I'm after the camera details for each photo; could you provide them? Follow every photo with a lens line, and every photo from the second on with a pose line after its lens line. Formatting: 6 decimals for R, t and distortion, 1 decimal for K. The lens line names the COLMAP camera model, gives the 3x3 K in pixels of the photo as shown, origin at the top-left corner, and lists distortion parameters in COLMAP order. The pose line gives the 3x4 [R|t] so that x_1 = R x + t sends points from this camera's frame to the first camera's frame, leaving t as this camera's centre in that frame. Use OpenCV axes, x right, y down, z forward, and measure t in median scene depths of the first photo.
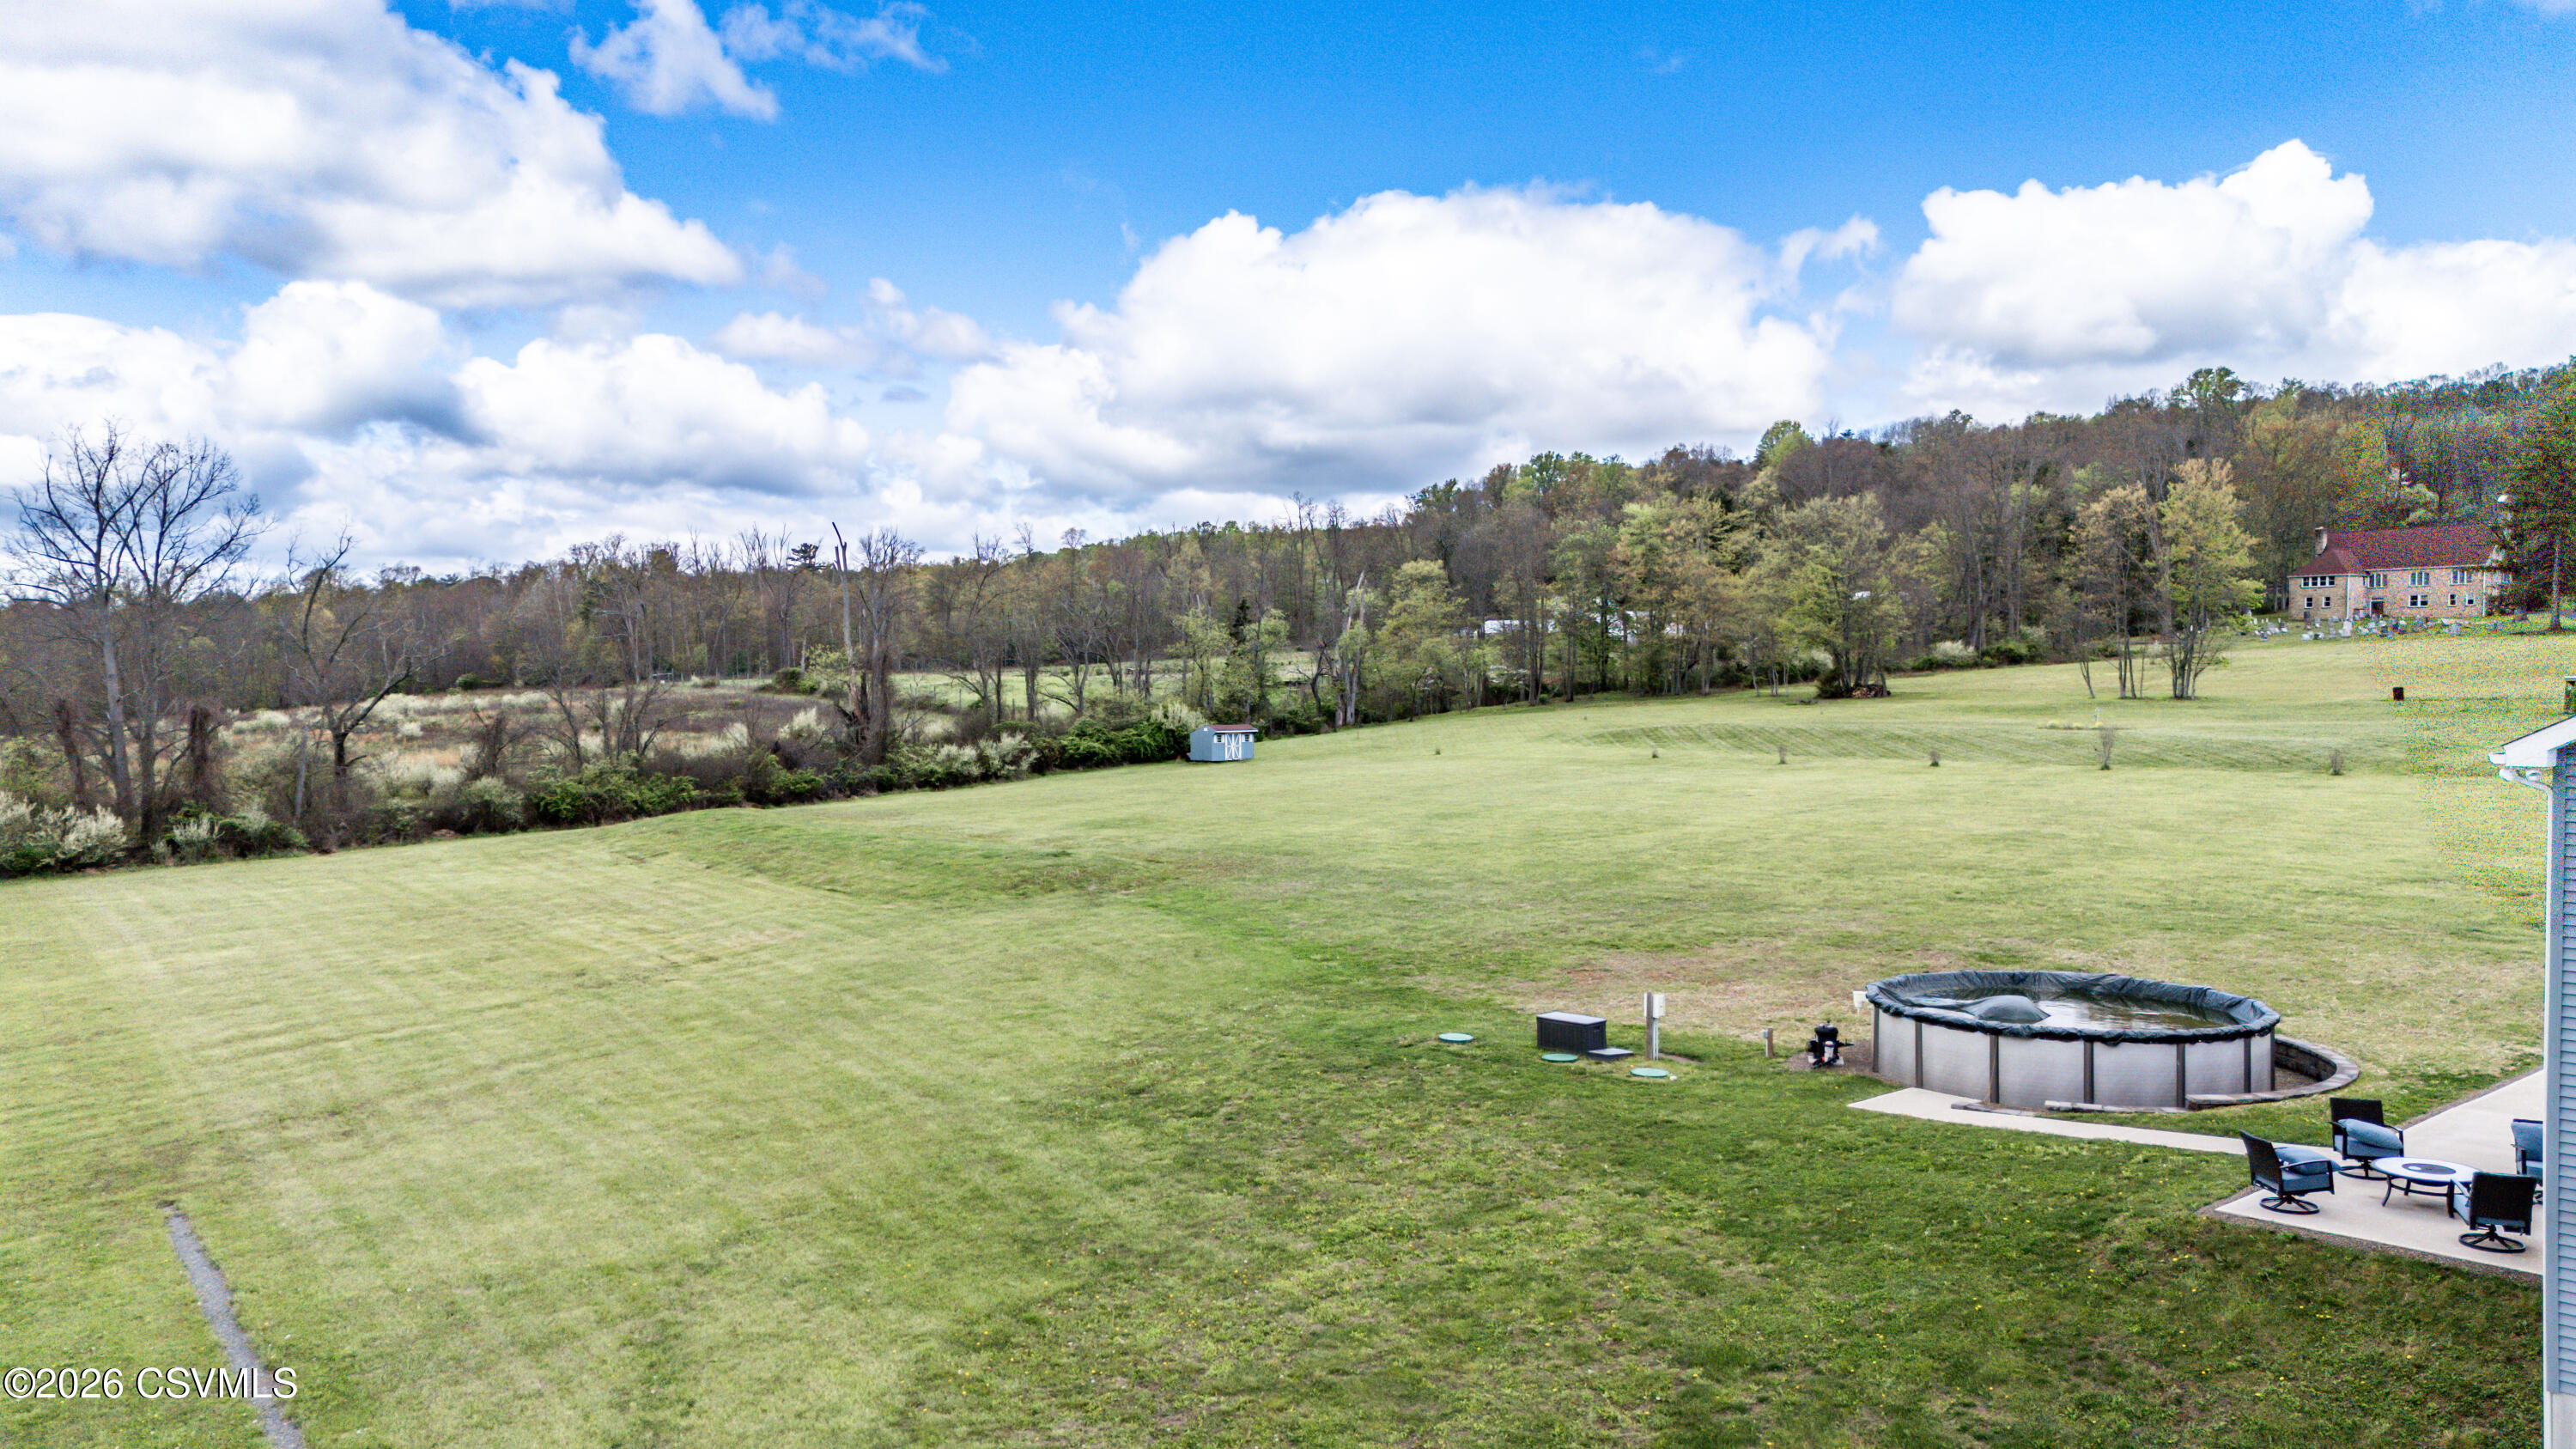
lens RADIAL K [[1870.2, 0, 1288.0], [0, 1870.2, 724.5], [0, 0, 1]] dist [0.092130, -0.083561]
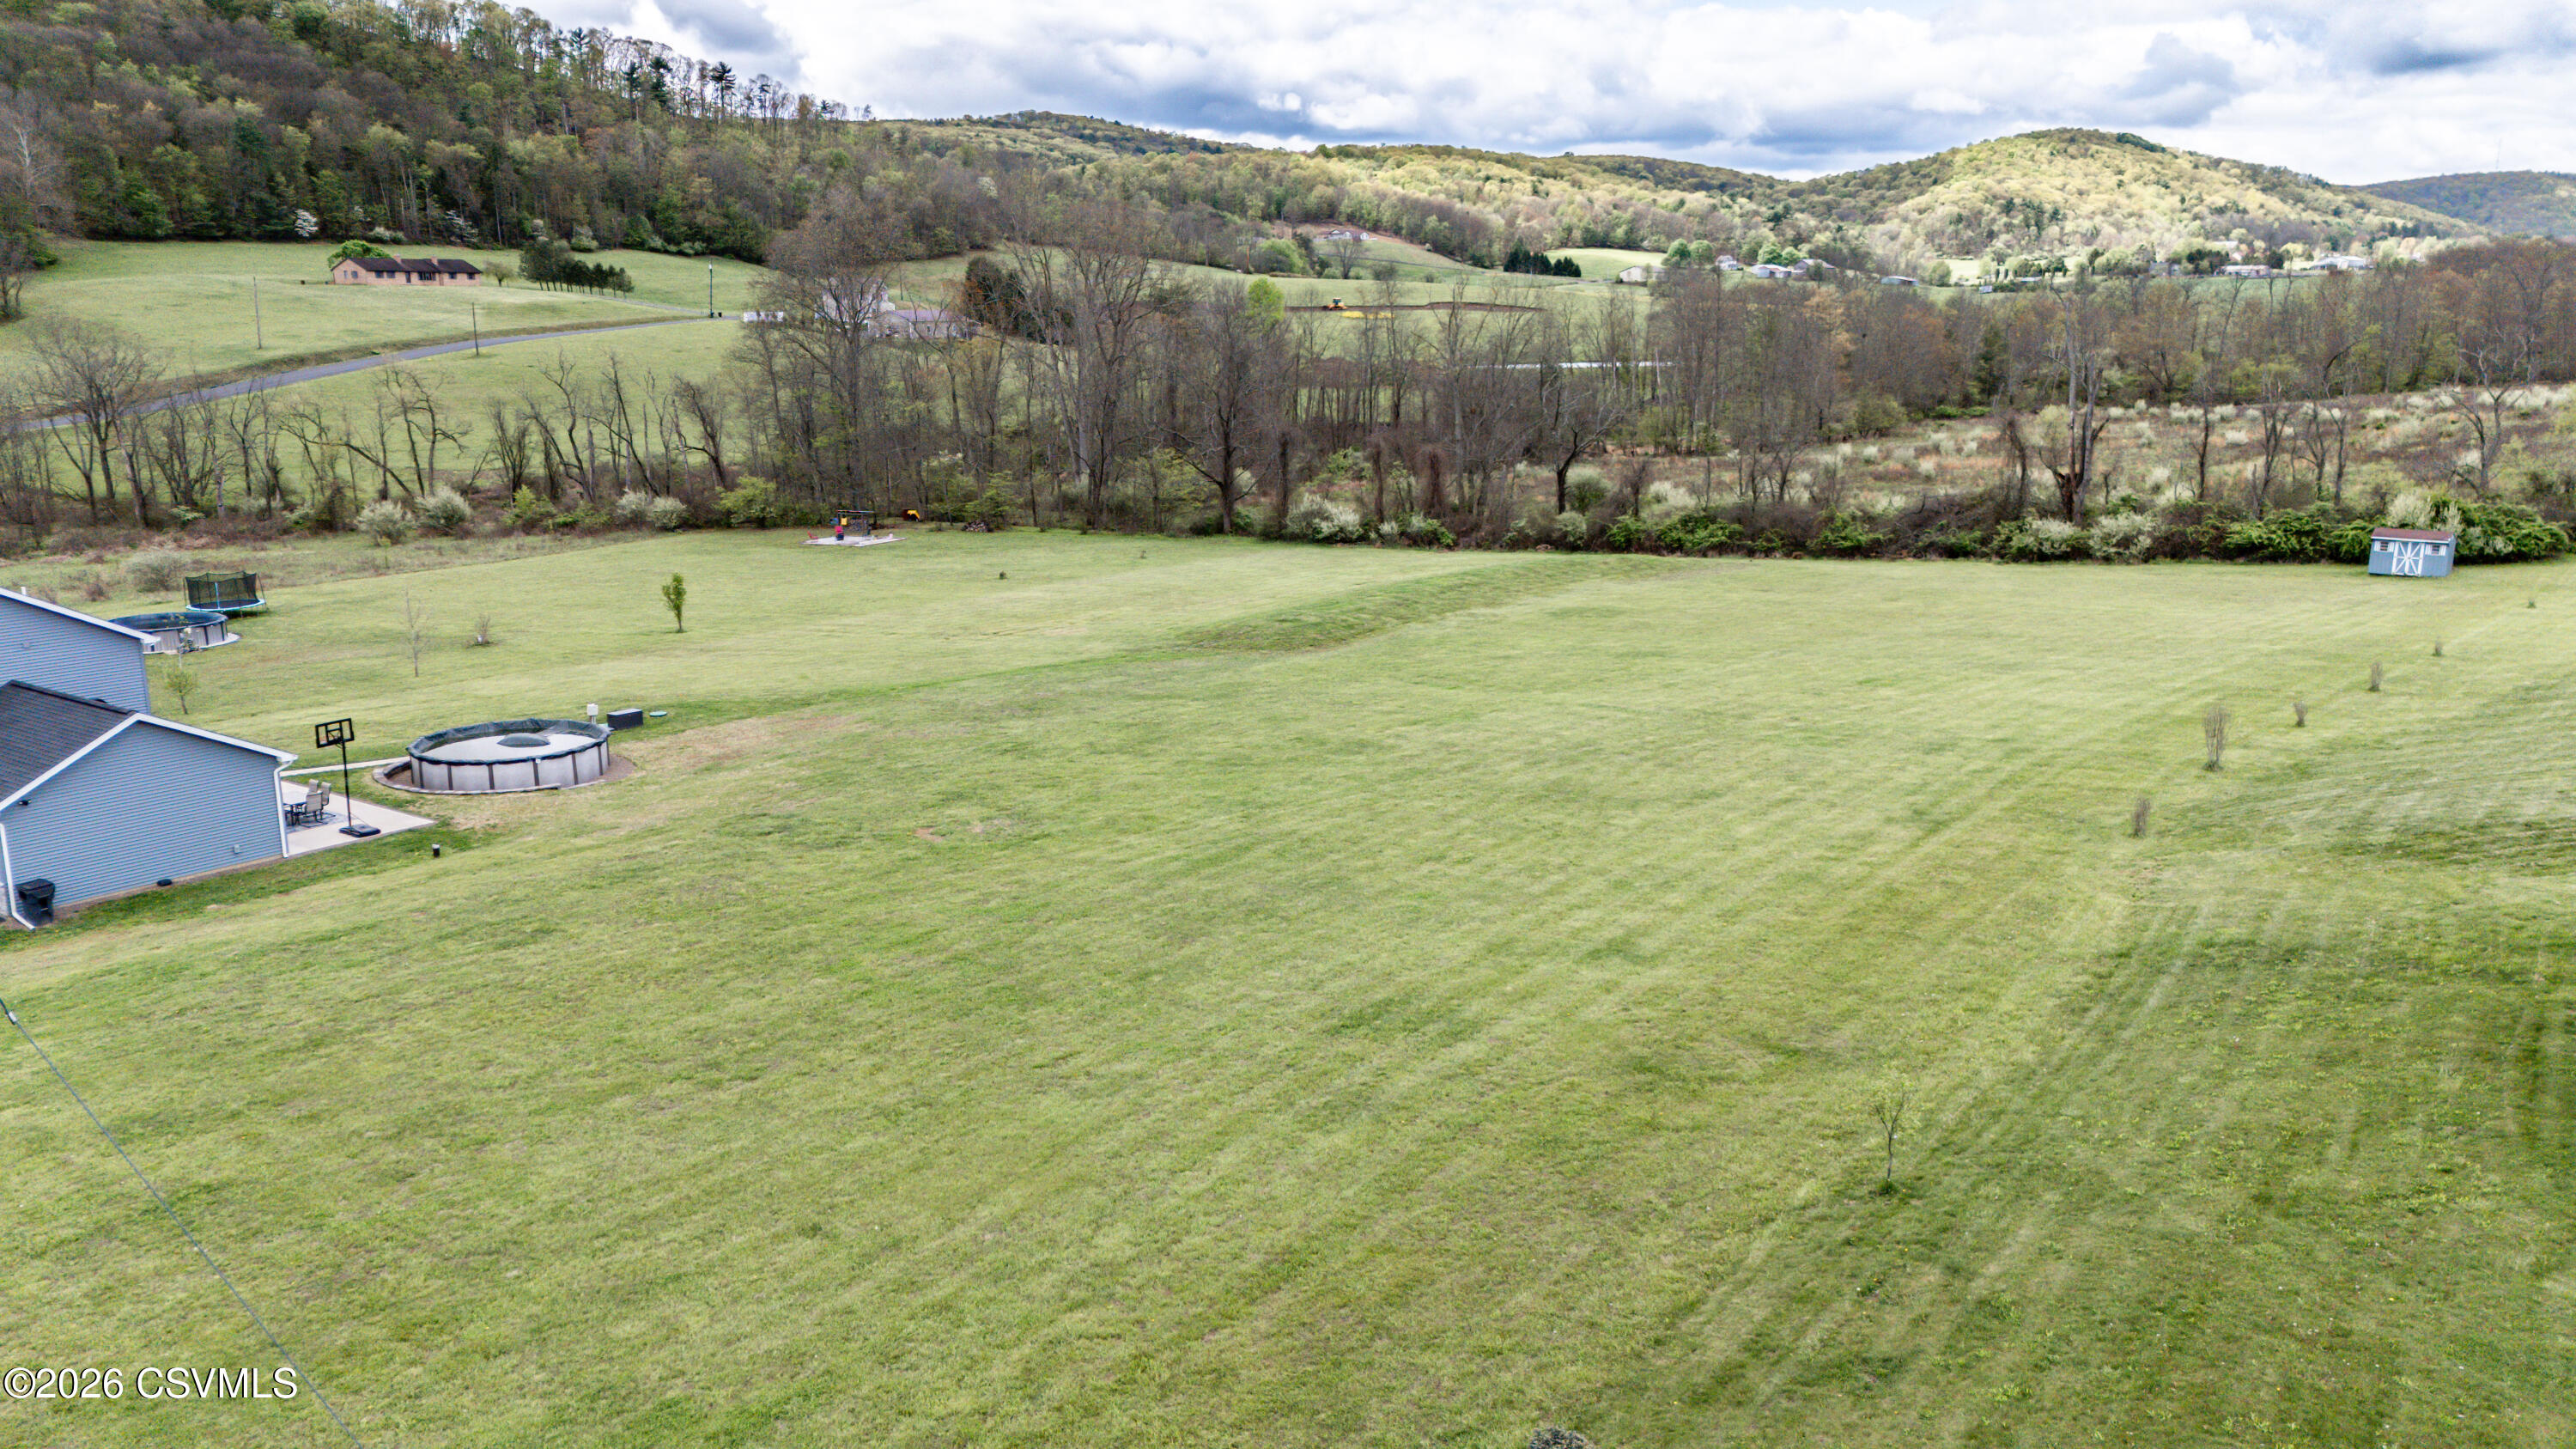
lens RADIAL K [[1870.2, 0, 1288.0], [0, 1870.2, 724.5], [0, 0, 1]] dist [0.092130, -0.083561]
pose [[0.212912, 0.218181, -0.952400, 0.659091], [-0.022352, 0.975582, 0.218495, -0.086400], [0.976816, -0.025232, 0.212590, 0.355814]]
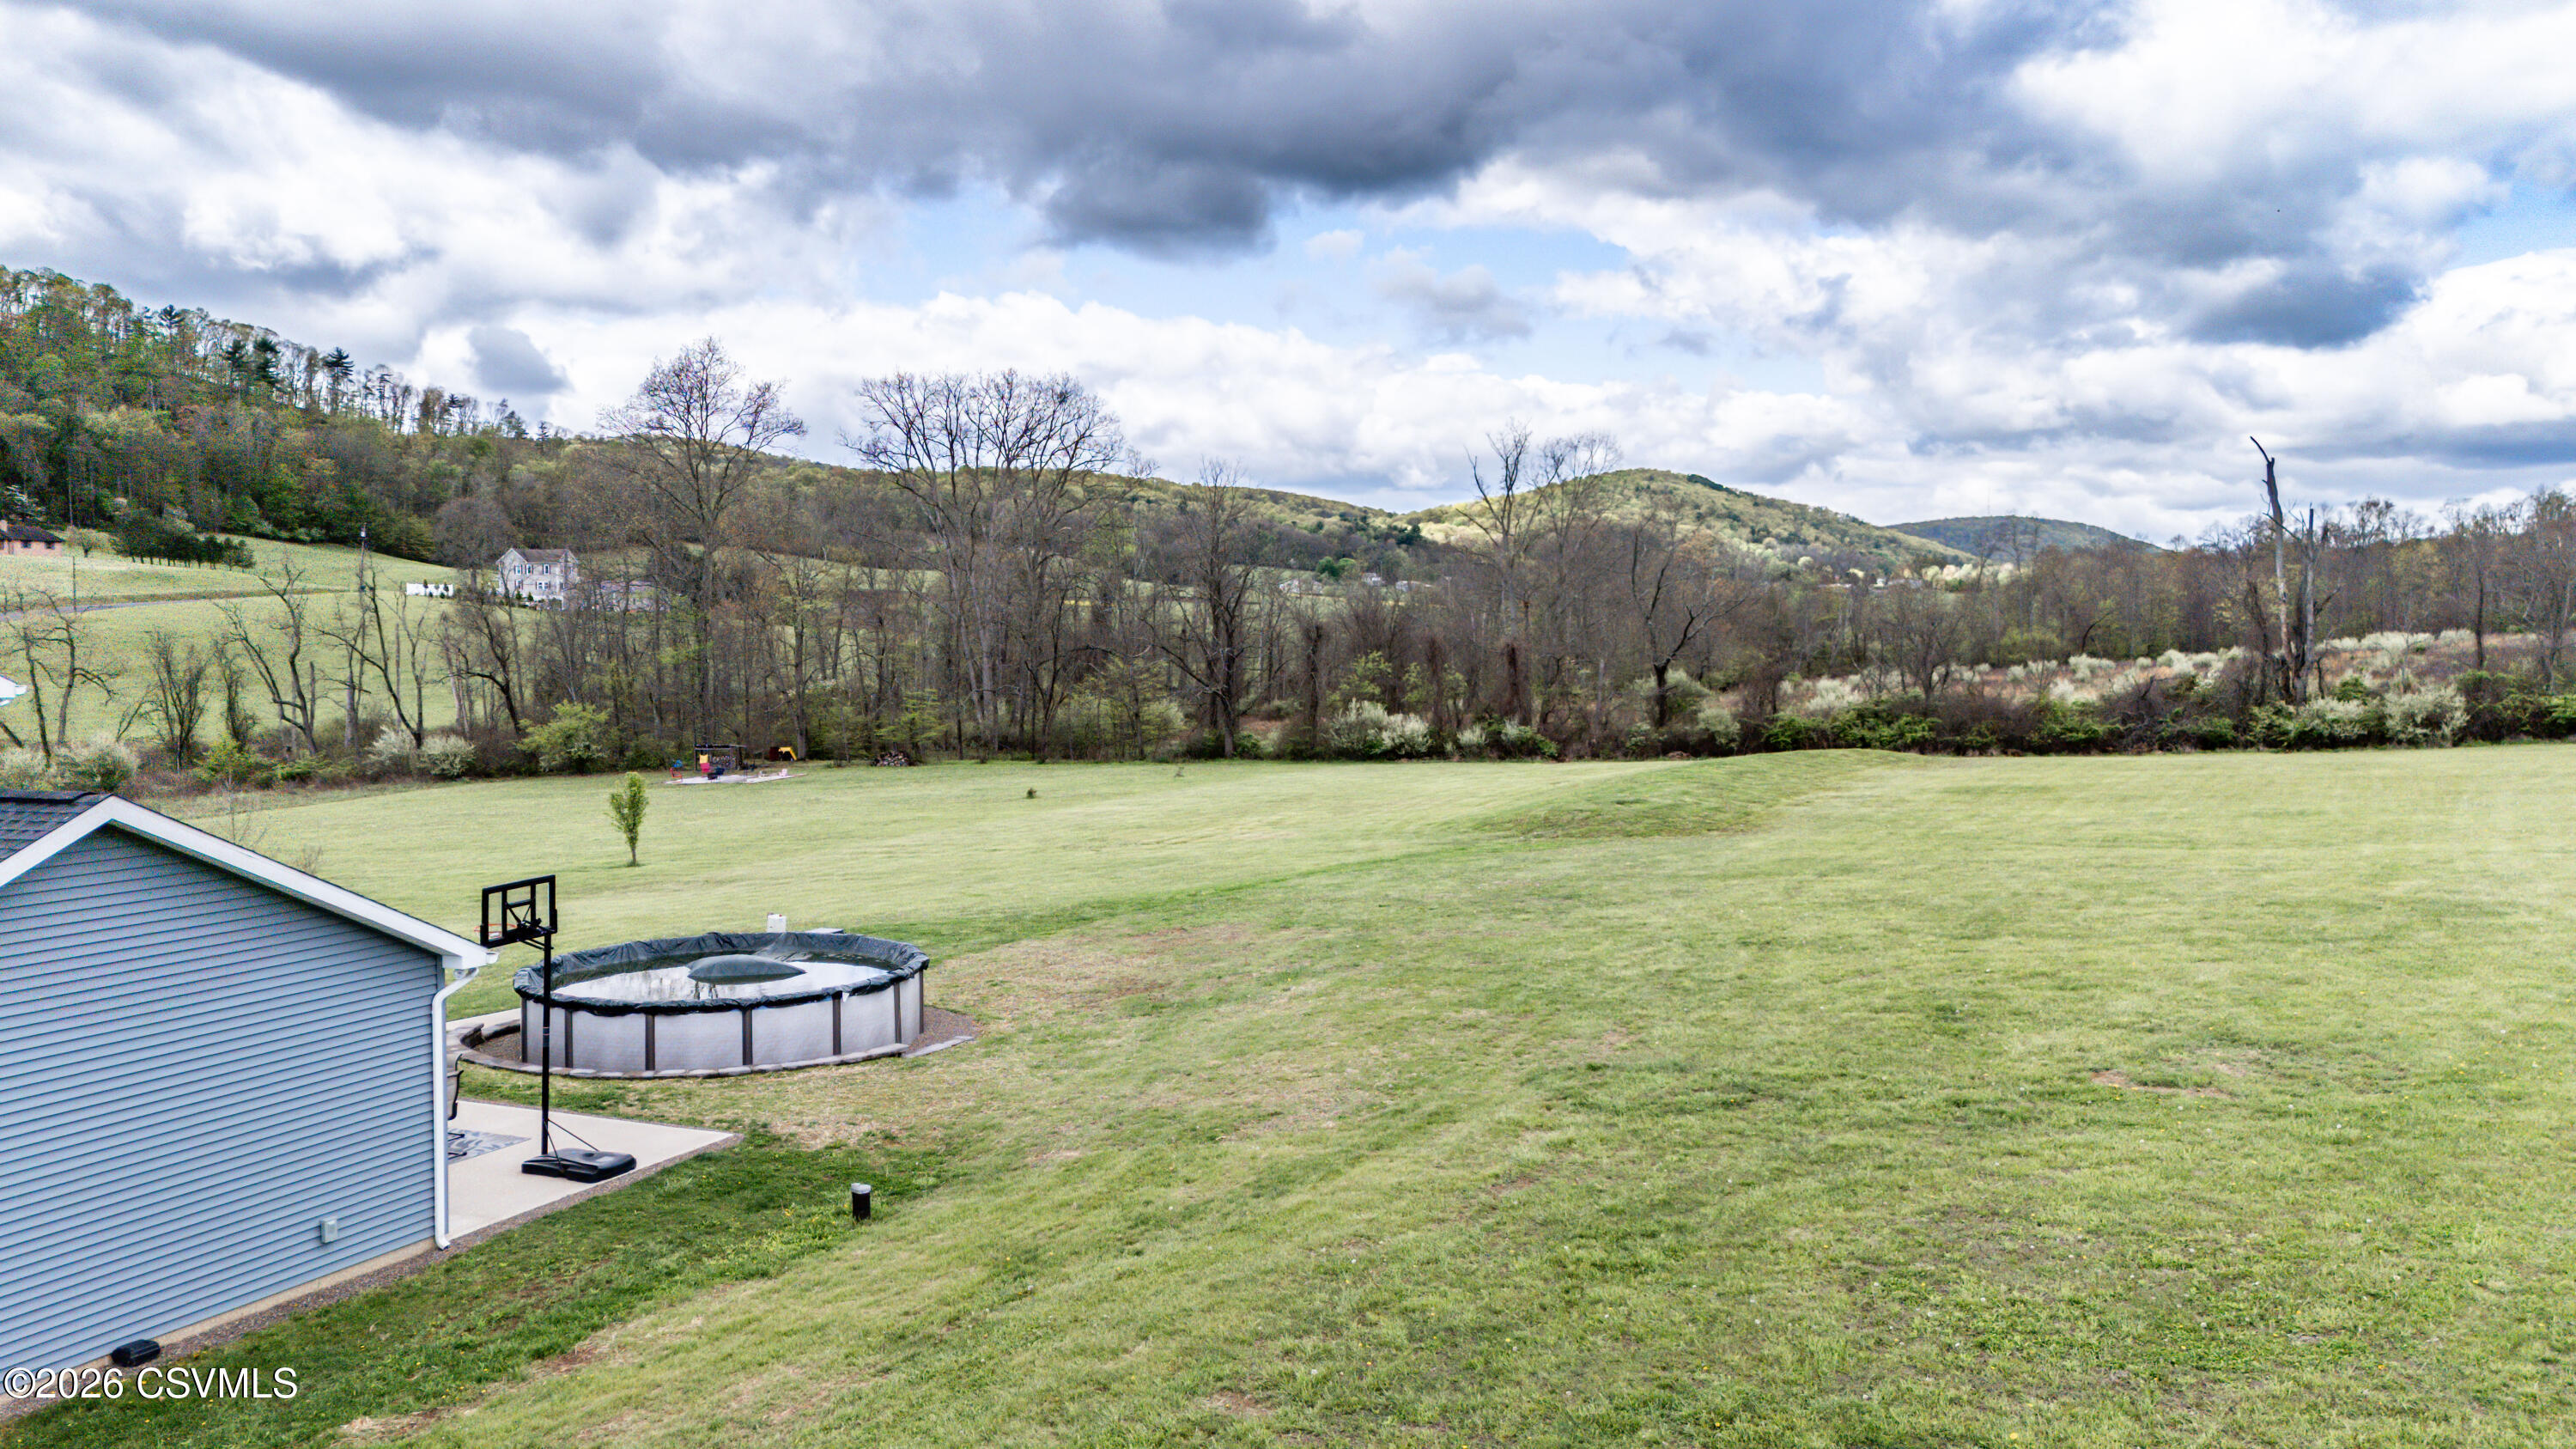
lens RADIAL K [[1870.2, 0, 1288.0], [0, 1870.2, 724.5], [0, 0, 1]] dist [0.092130, -0.083561]
pose [[0.407439, 0.048541, -0.911942, 0.365542], [-0.019018, 0.998821, 0.044668, -0.006112], [0.913035, -0.000856, 0.407881, 0.222583]]
